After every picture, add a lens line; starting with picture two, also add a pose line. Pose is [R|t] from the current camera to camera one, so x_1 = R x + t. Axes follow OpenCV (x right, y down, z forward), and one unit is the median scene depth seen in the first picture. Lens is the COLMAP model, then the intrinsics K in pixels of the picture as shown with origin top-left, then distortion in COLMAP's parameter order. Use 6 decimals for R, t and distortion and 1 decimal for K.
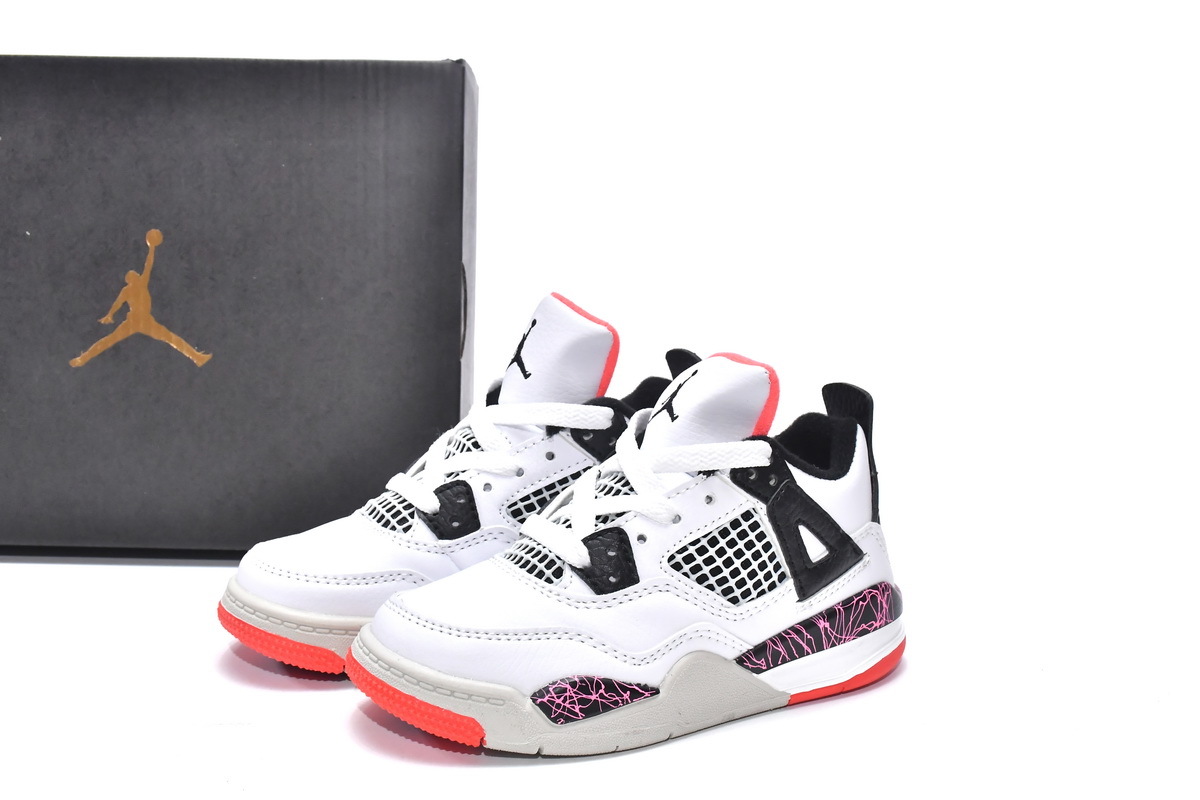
lens RADIAL K [[1693.2, 0, 600.0], [0, 1693.2, 400.0], [0, 0, 1]] dist [0.015876, -0.000180]
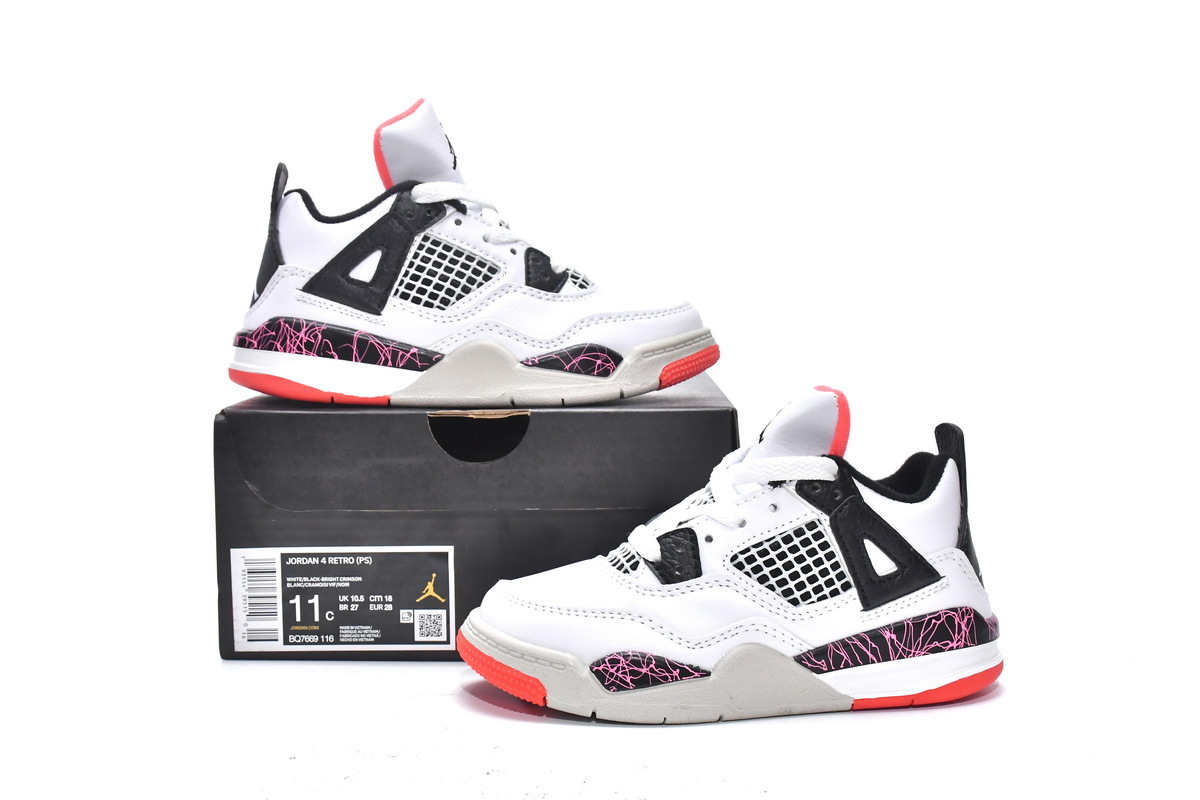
lens RADIAL K [[1693.2, 0, 600.0], [0, 1693.2, 400.0], [0, 0, 1]] dist [0.015876, -0.000180]
pose [[0.942350, 0.011365, -0.334436, 0.325784], [-0.055124, 0.991041, -0.121649, 0.129523], [0.330057, 0.133071, 0.934534, -0.078581]]
